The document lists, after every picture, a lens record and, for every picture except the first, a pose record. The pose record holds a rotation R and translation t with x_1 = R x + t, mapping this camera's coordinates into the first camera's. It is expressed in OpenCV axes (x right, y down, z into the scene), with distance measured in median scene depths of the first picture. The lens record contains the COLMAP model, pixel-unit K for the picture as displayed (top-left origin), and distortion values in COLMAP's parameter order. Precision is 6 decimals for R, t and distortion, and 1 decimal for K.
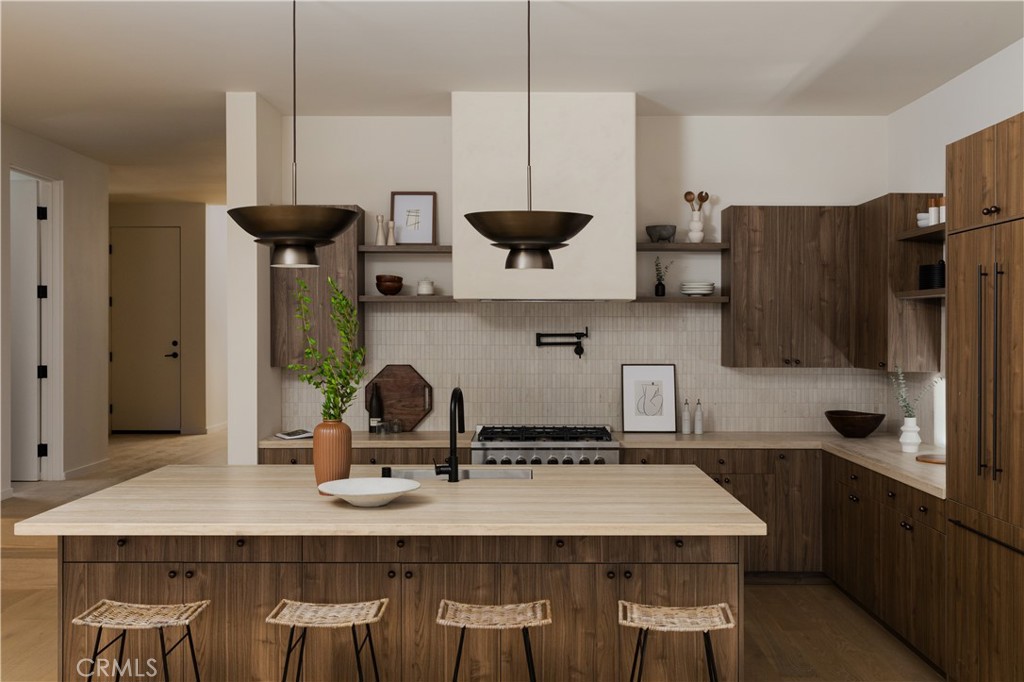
lens RADIAL K [[1030.4, 0, 510.7], [0, 1030.4, 337.6], [0, 0, 1]] dist [0.009464, 0.000000]
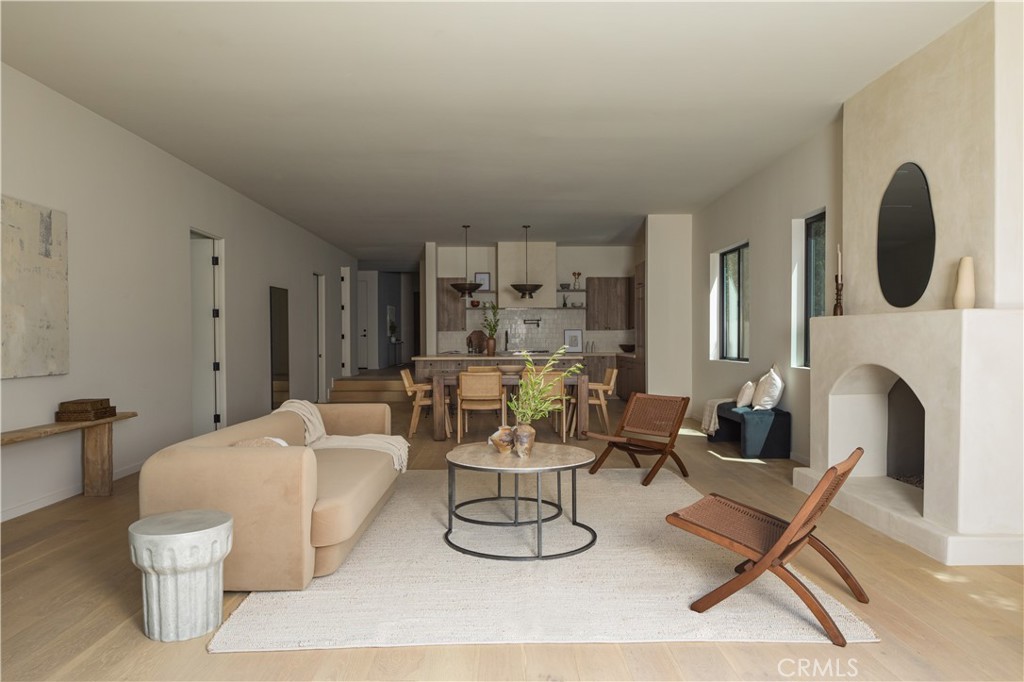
lens RADIAL K [[710.5, 0, 513.3], [0, 710.5, 345.3], [0, 0, 1]] dist [-0.012463, -0.000551]
pose [[0.999241, -0.006845, 0.038349, -0.088824], [0.006819, 0.999976, 0.000796, 0.071295], [-0.038354, -0.000534, 0.999264, -1.098955]]
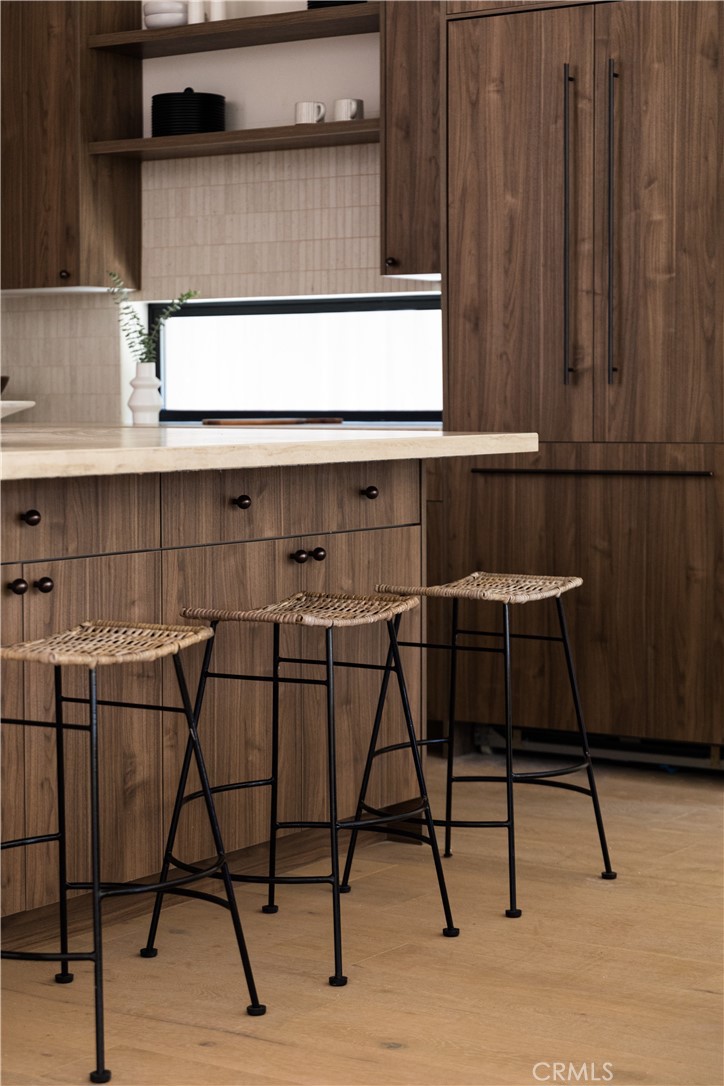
lens RADIAL K [[2209.9, 0, 360.6], [0, 2209.9, 541.2], [0, 0, 1]] dist [-0.051123, 0.000000]
pose [[0.546653, -0.055819, 0.835497, -0.496444], [0.009177, 0.998115, 0.060679, 0.090218], [-0.837309, -0.025503, 0.546135, 0.206238]]
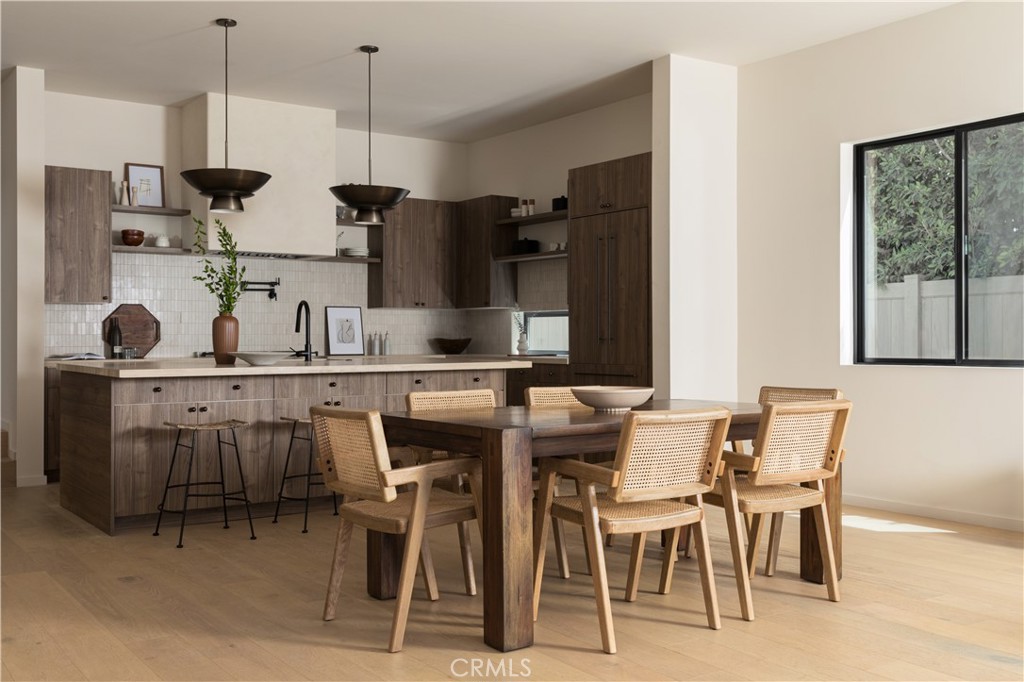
lens RADIAL K [[1030.4, 0, 516.4], [0, 1030.4, 338.9], [0, 0, 1]] dist [0.009464, 0.000000]
pose [[0.808655, -0.002494, 0.588277, -0.486321], [0.006479, 0.999968, -0.004667, 0.081079], [-0.588247, 0.007585, 0.808646, -0.278139]]
